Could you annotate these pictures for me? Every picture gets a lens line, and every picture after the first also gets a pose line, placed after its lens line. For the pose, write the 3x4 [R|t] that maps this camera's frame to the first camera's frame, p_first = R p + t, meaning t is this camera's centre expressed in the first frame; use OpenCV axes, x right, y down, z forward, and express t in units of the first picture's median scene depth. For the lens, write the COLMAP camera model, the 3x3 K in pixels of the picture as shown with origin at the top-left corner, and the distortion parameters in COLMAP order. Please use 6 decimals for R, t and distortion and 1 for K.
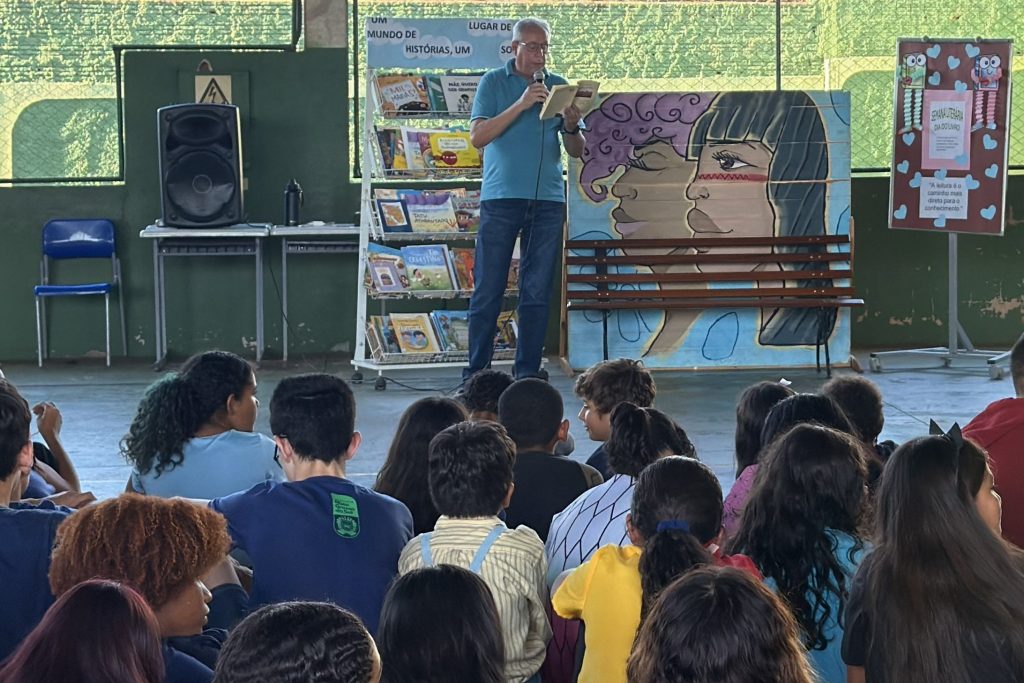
lens RADIAL K [[2561.4, 0, 512.0], [0, 2561.4, 341.5], [0, 0, 1]] dist [0.056663, -0.195892]
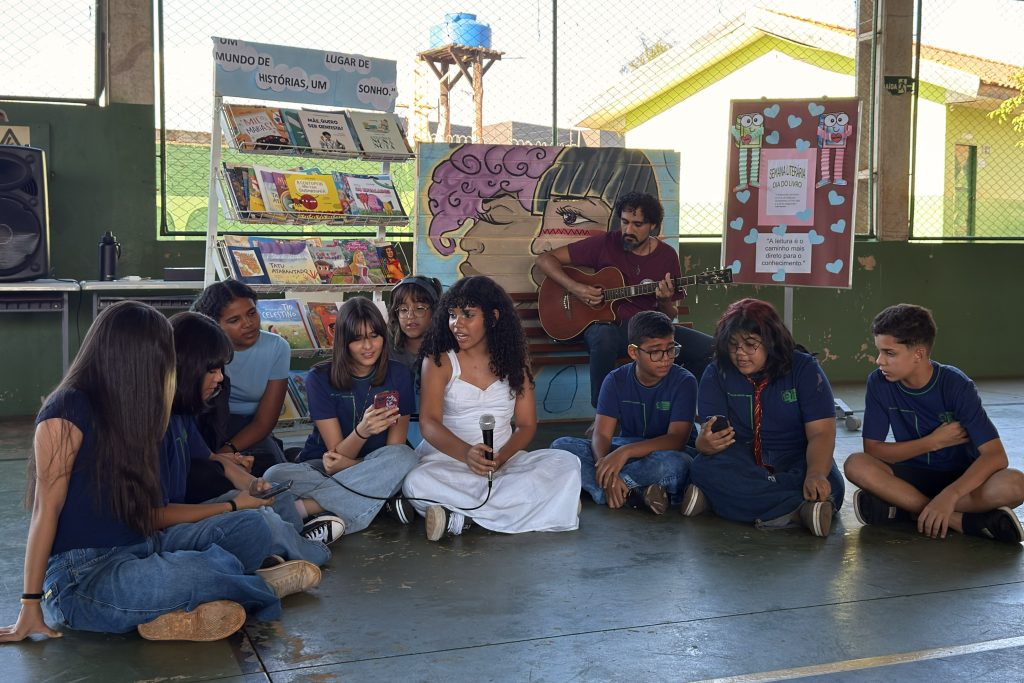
lens RADIAL K [[1296.4, 0, 538.8], [0, 1296.4, 330.6], [0, 0, 1]] dist [0.137503, -0.285358]
pose [[0.957067, -0.008112, 0.289752, -0.077672], [0.014649, 0.999685, -0.020398, -0.015281], [-0.289495, 0.023767, 0.956884, 0.521280]]
